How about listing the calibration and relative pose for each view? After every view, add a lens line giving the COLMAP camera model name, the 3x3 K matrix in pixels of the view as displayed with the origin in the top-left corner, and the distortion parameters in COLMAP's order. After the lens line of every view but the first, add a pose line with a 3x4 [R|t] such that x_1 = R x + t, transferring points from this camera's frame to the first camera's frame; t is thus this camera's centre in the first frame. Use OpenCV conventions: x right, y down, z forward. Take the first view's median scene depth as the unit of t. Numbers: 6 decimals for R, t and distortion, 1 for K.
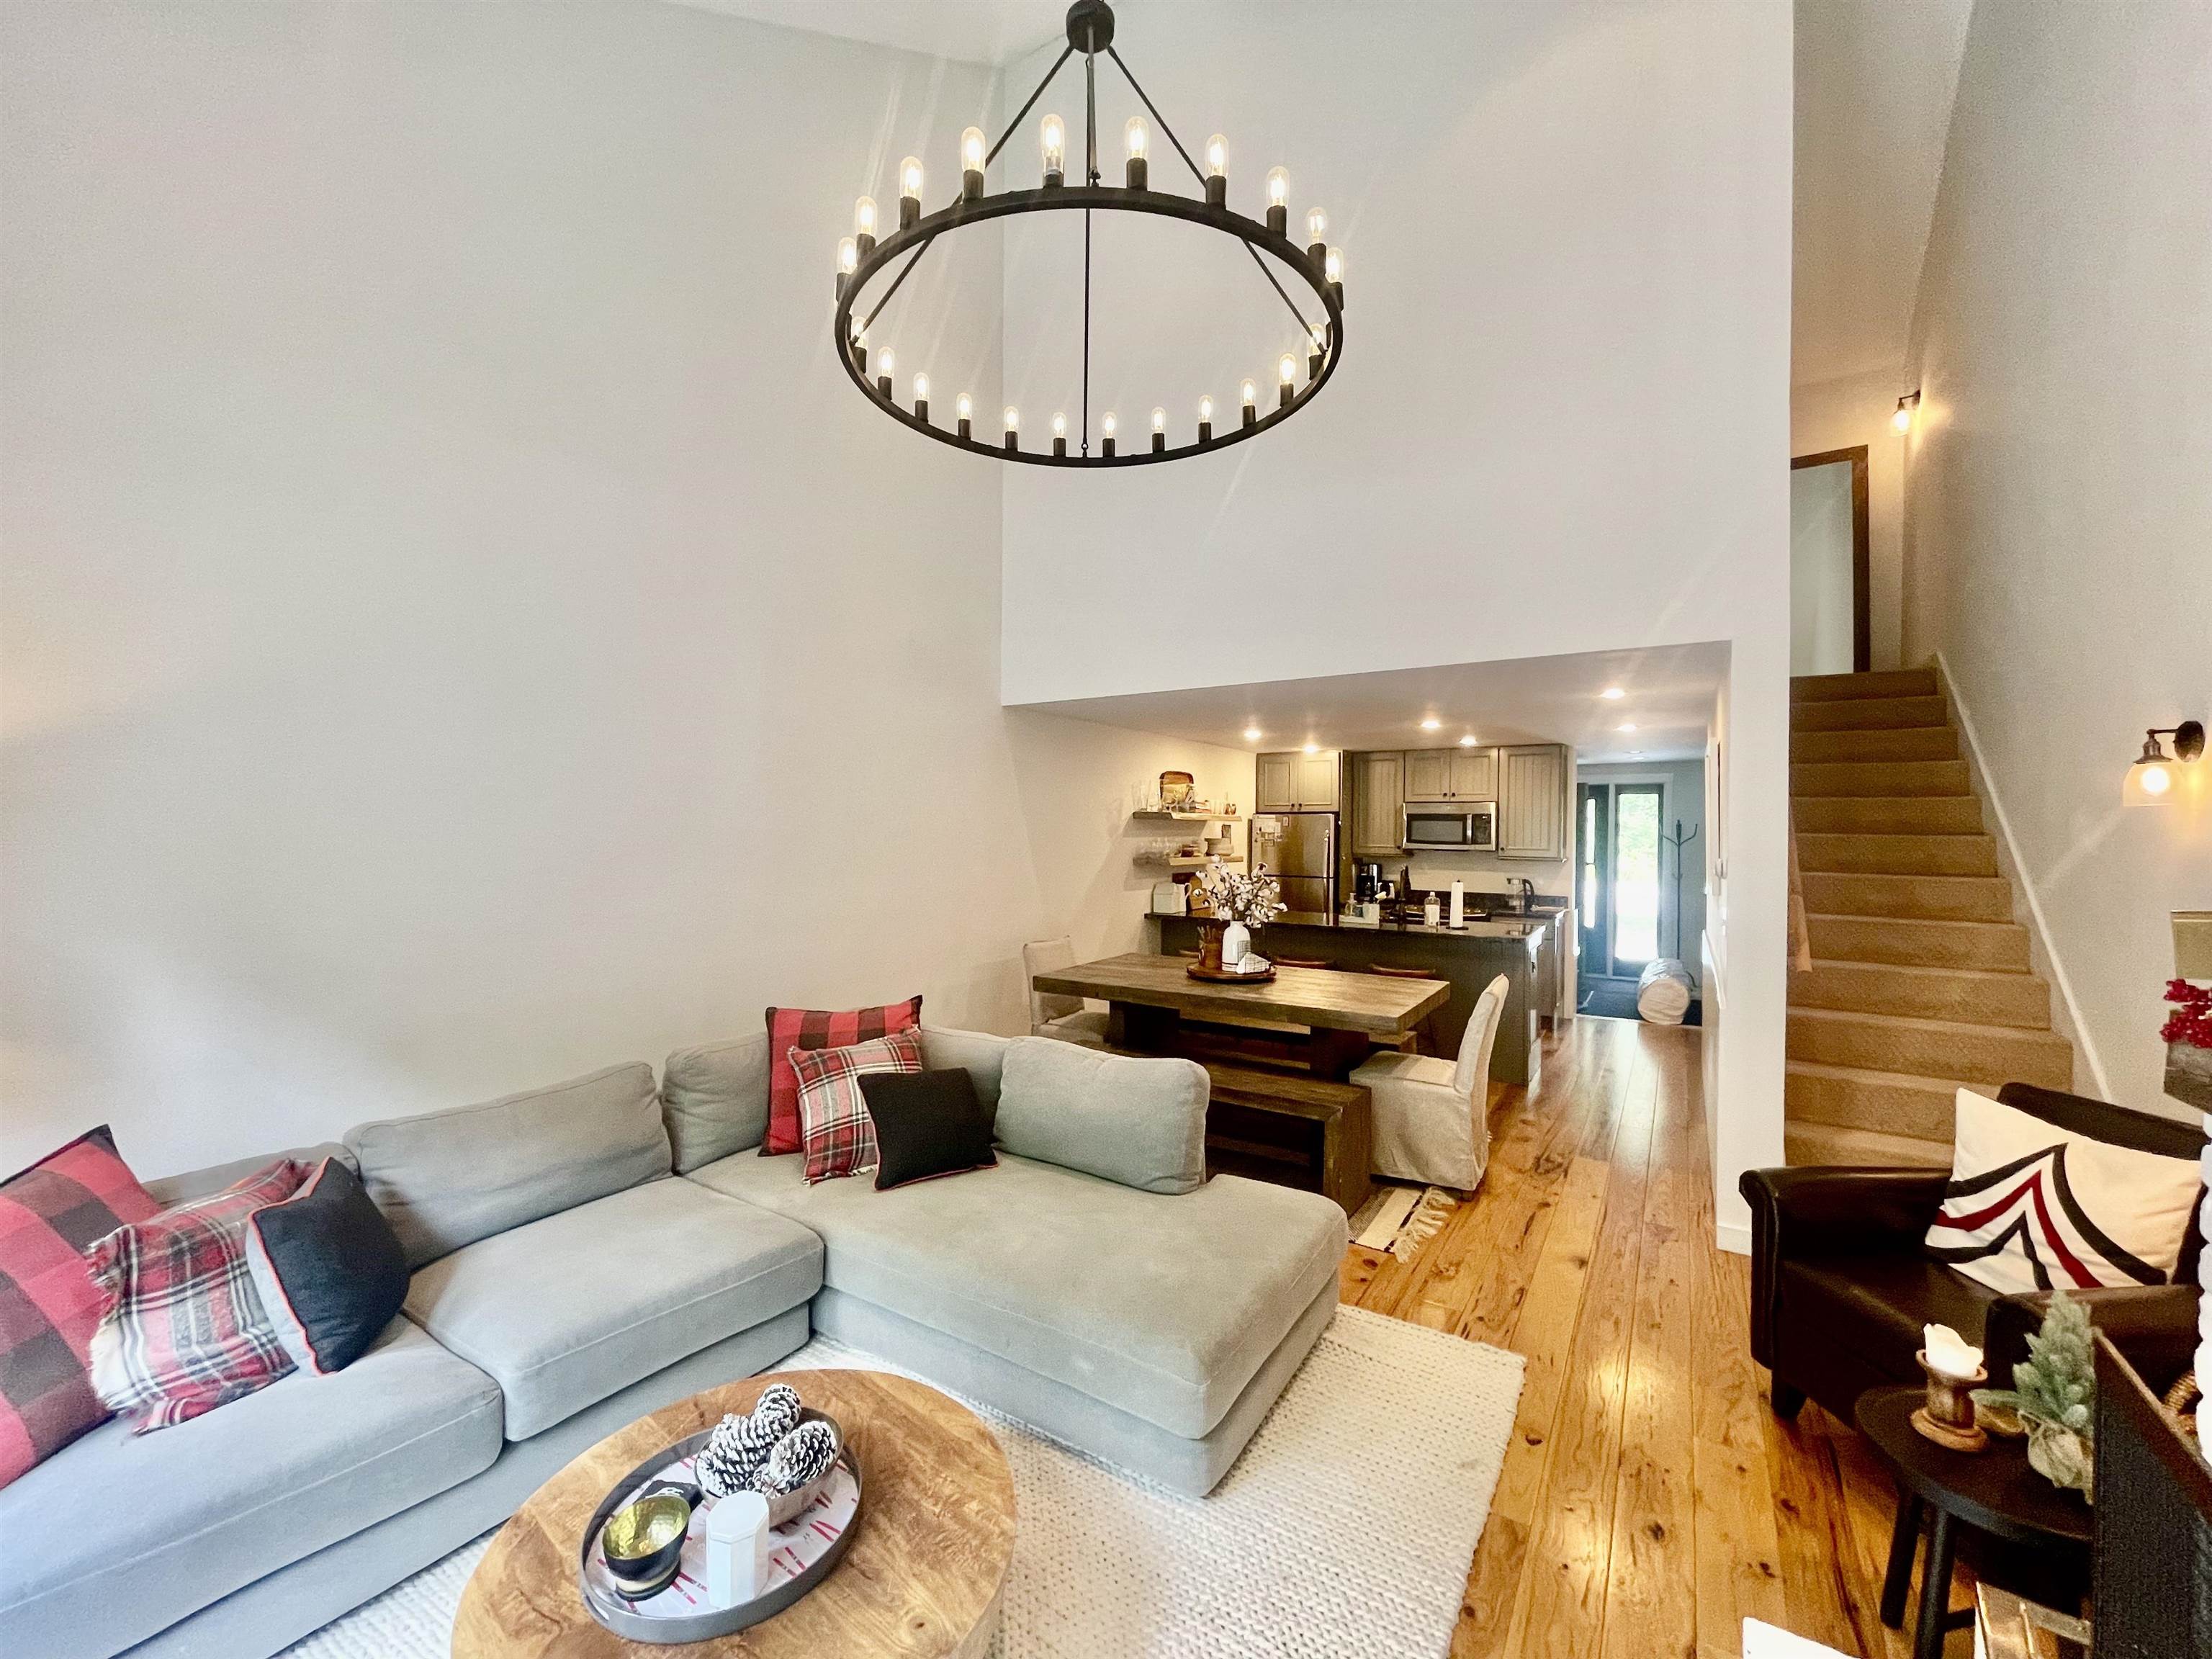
lens RADIAL K [[886.5, 0, 1106.0], [0, 886.5, 829.5], [0, 0, 1]] dist [0.000713, 0.000113]
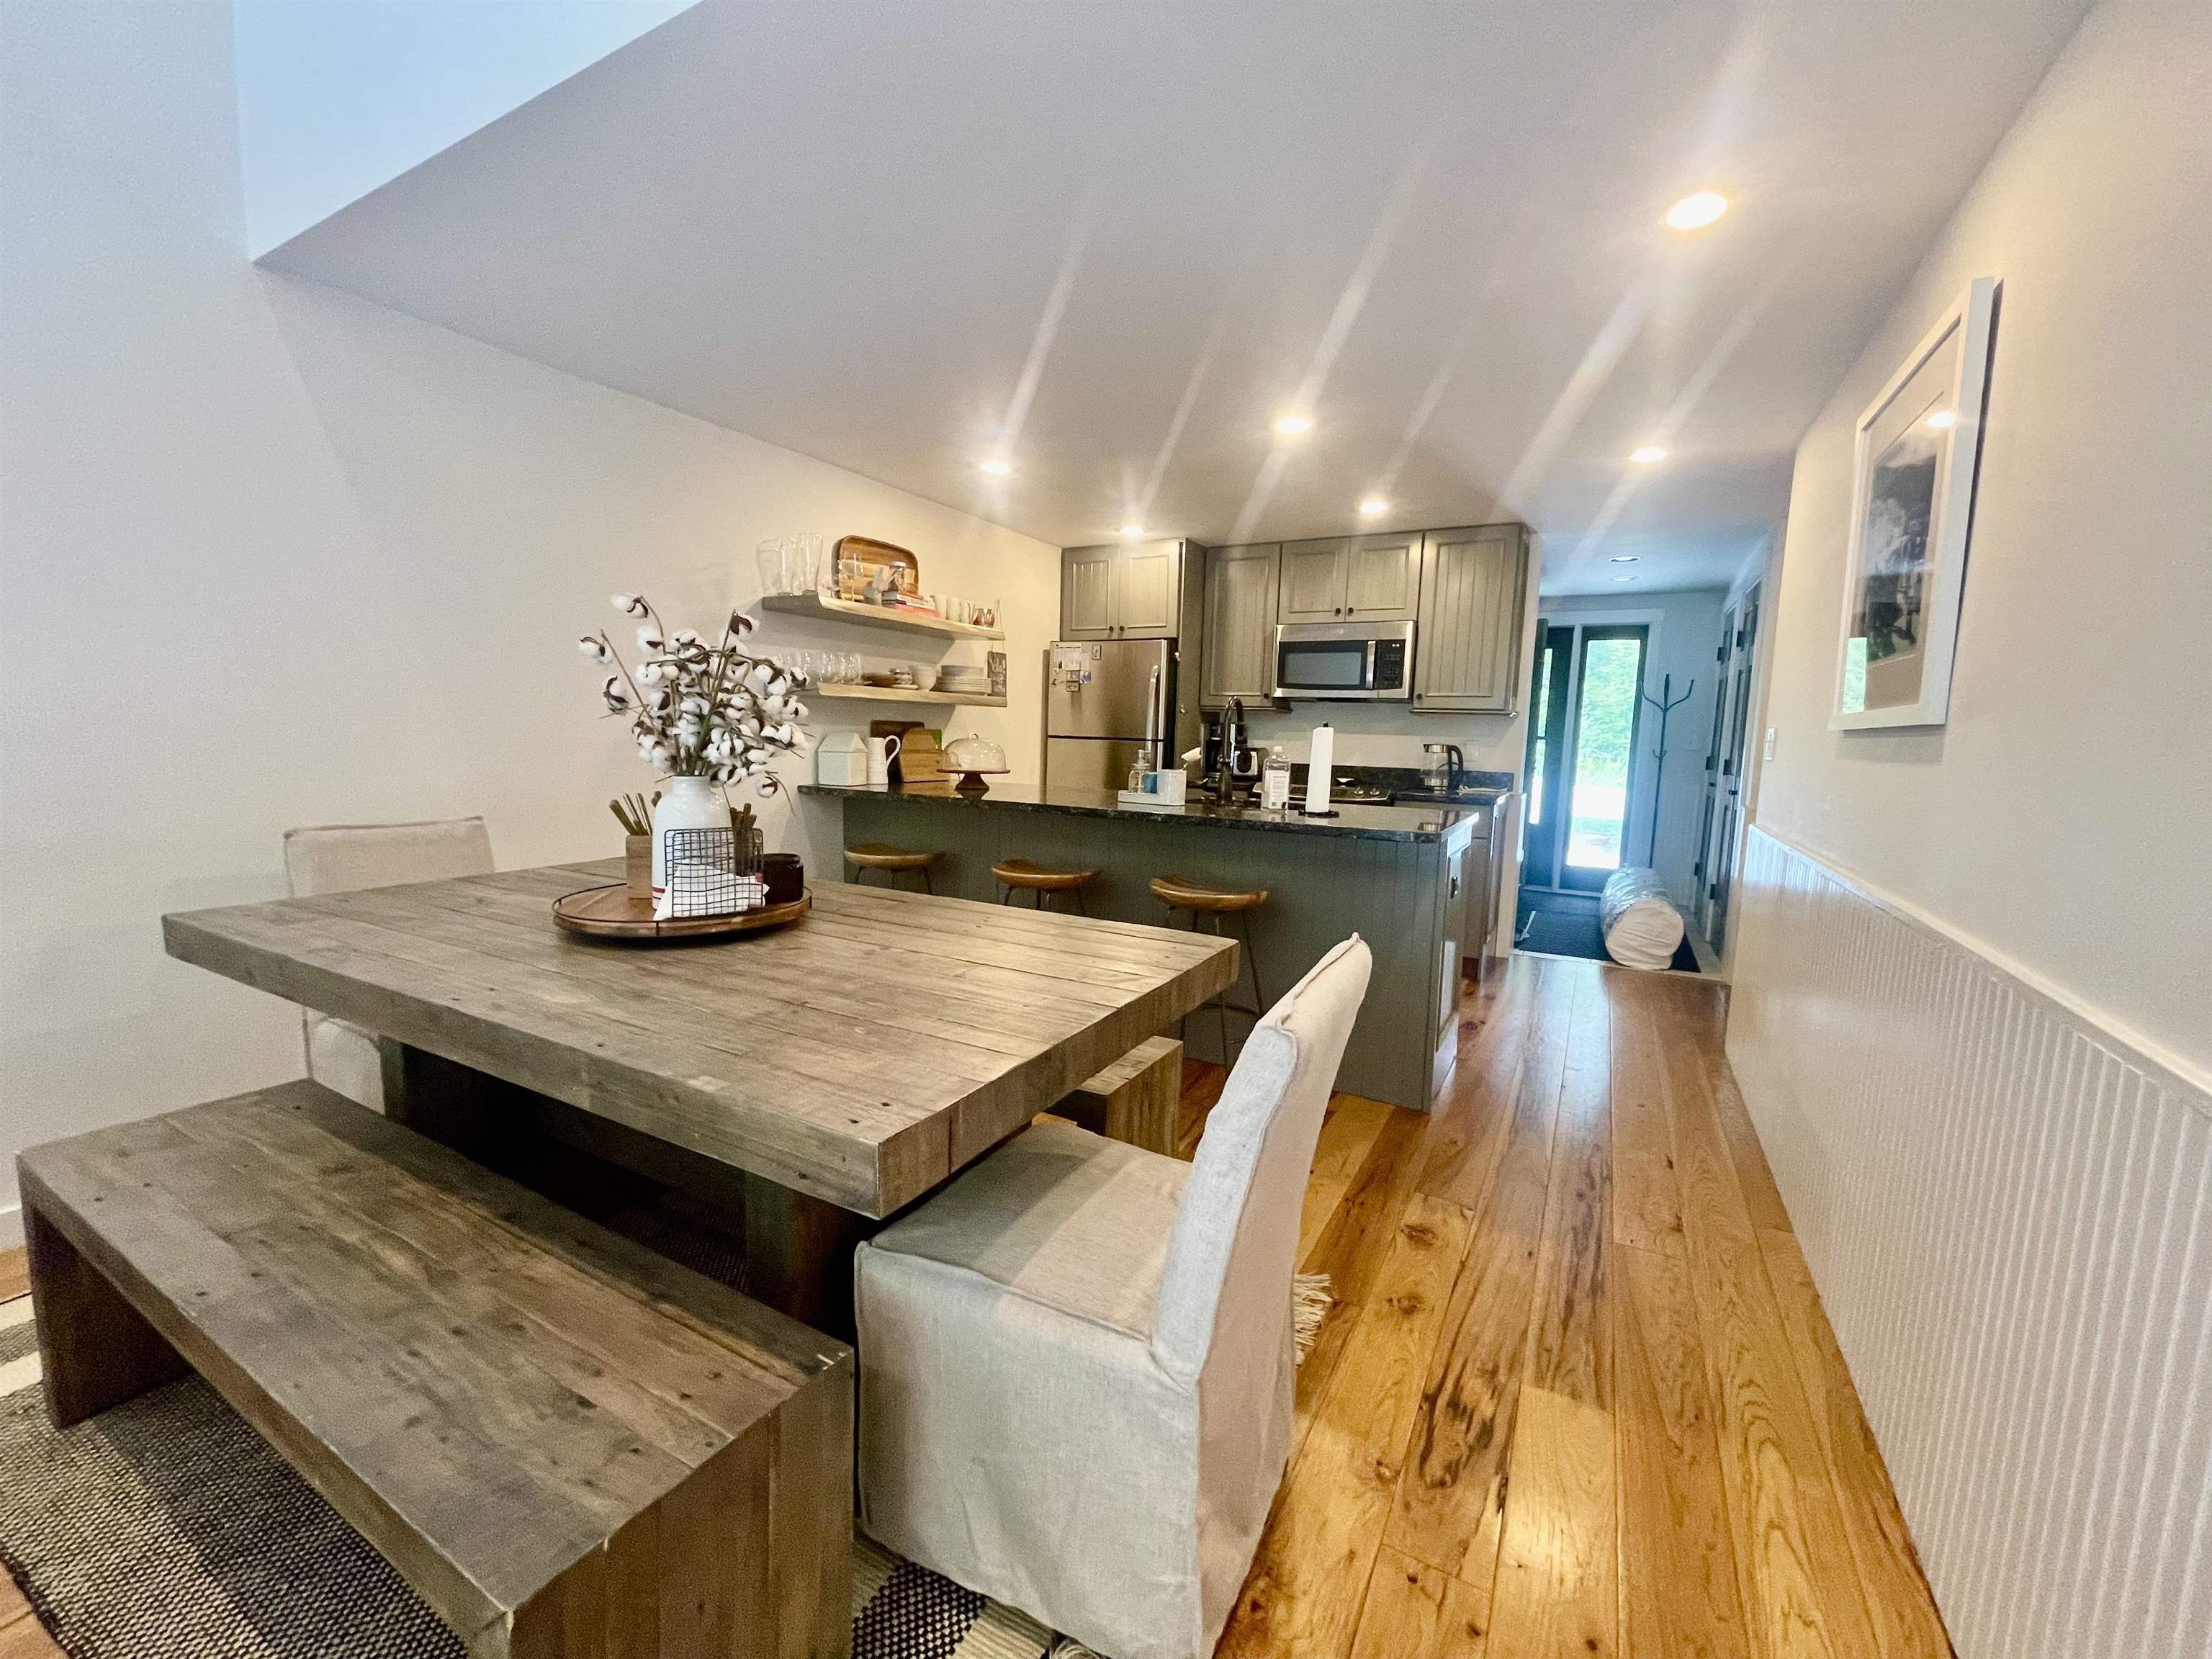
lens RADIAL K [[897.7, 0, 1095.9], [0, 897.7, 826.4], [0, 0, 1]] dist [0.001594, 0.001256]
pose [[0.997965, 0.013170, 0.062382, 0.192825], [-0.020142, 0.993449, 0.112485, 0.050851], [-0.060492, -0.113513, 0.991693, 0.398785]]
